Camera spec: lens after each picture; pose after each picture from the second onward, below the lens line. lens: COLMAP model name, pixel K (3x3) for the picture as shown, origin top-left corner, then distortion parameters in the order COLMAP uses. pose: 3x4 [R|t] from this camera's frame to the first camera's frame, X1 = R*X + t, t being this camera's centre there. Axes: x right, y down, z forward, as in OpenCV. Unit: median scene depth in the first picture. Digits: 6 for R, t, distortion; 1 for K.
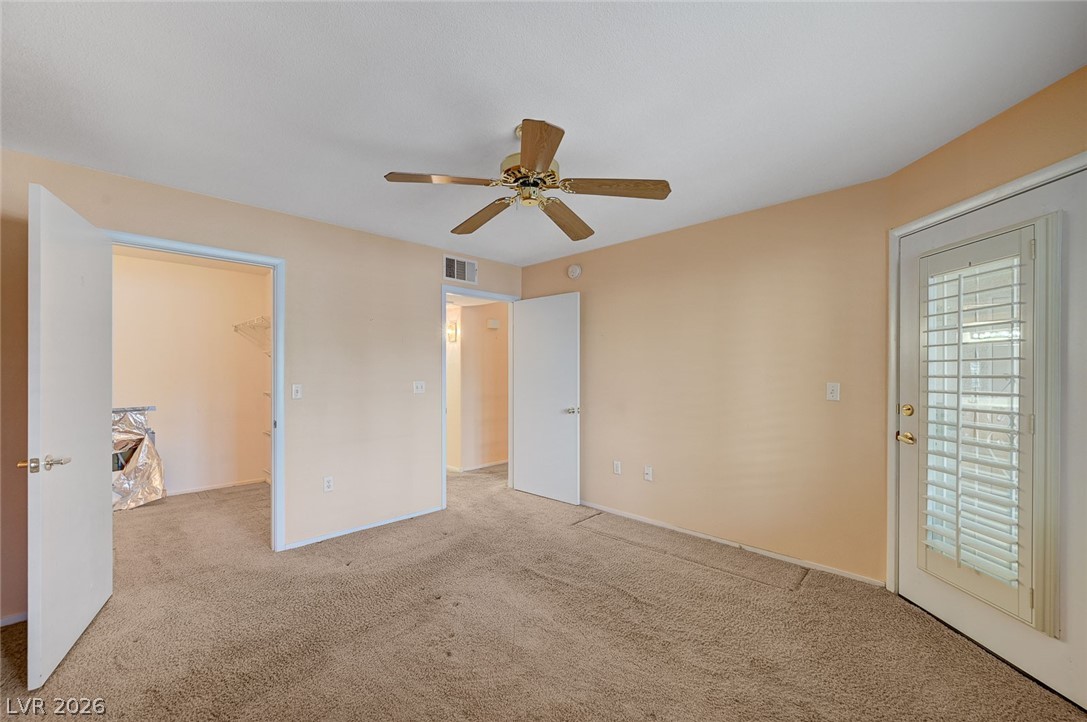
lens RADIAL K [[429.3, 0, 547.7], [0, 429.3, 363.5], [0, 0, 1]] dist [-0.001802, 0.000475]
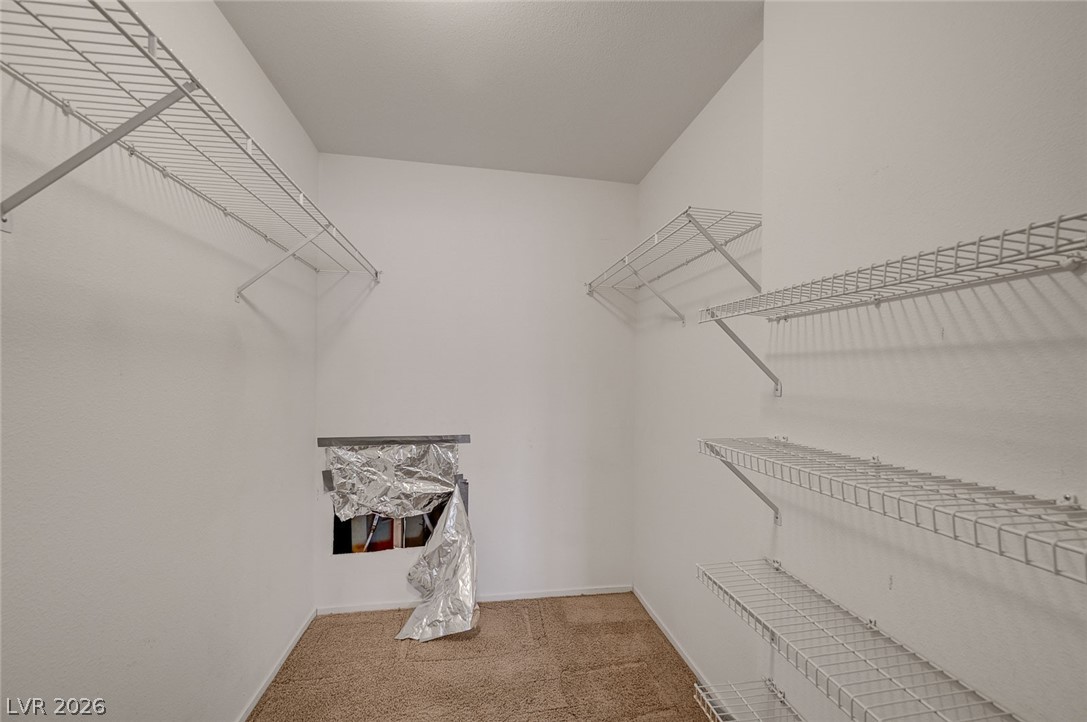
lens RADIAL K [[429.3, 0, 542.8], [0, 429.3, 364.7], [0, 0, 1]] dist [-0.001802, 0.000475]
pose [[0.794749, 0.013138, -0.606797, -0.521870], [-0.013642, 0.999900, 0.003782, 0.007196], [0.606785, 0.005273, 0.794848, 0.635396]]
